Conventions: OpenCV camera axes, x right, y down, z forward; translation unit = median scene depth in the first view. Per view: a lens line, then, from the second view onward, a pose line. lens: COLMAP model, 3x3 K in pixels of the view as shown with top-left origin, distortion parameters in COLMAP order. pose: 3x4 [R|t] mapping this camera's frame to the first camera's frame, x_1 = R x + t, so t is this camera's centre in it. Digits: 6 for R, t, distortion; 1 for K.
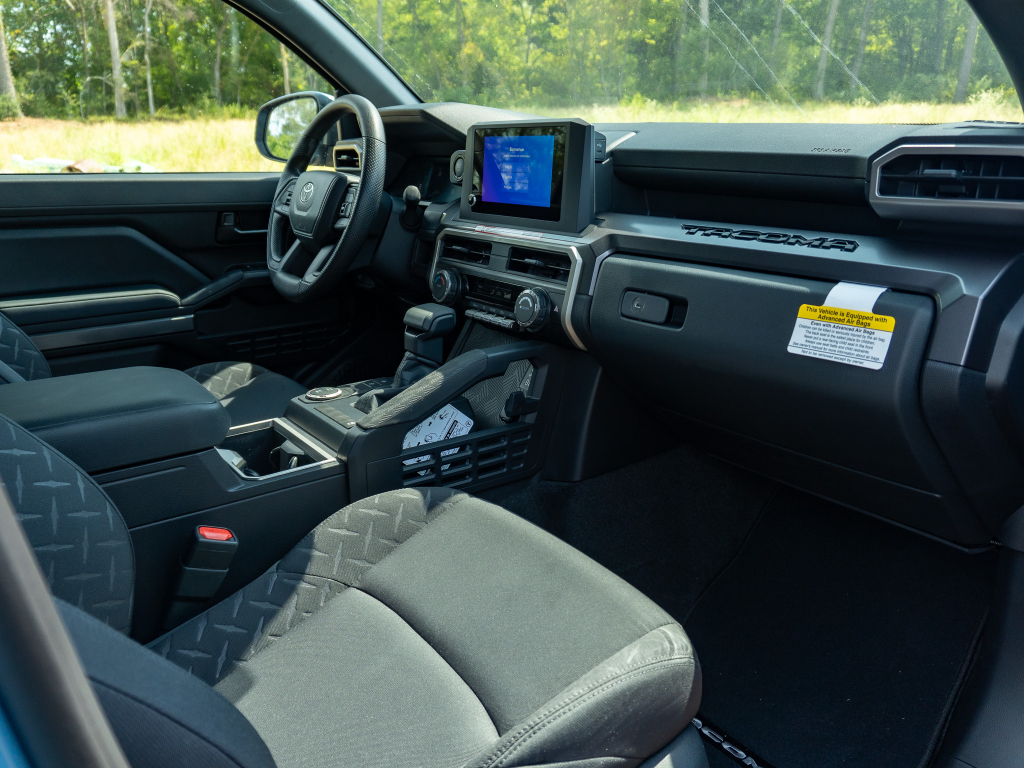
lens RADIAL K [[842.3, 0, 512.0], [0, 842.3, 384.0], [0, 0, 1]] dist [-0.023290, -0.002620]
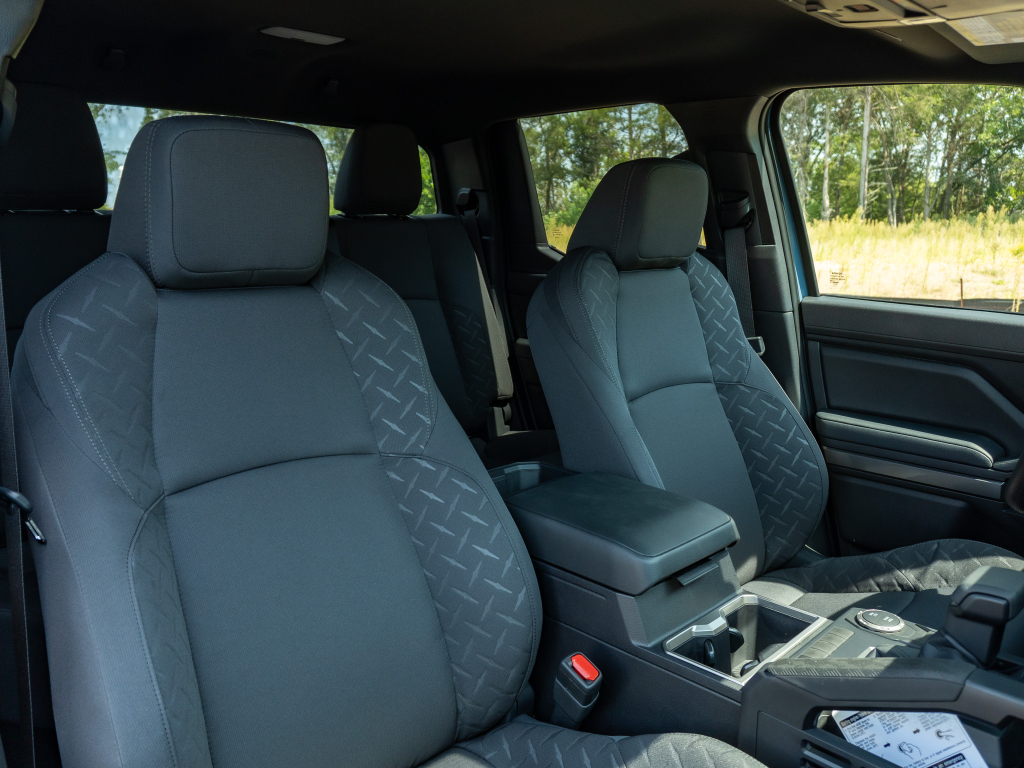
lens RADIAL K [[804.1, 0, 529.8], [0, 804.1, 378.7], [0, 0, 1]] dist [-0.011704, 0.003161]
pose [[0.171103, 0.193214, -0.966122, 0.410838], [-0.284930, 0.948386, 0.139206, -0.219592], [0.943154, 0.251458, 0.217324, 0.484805]]
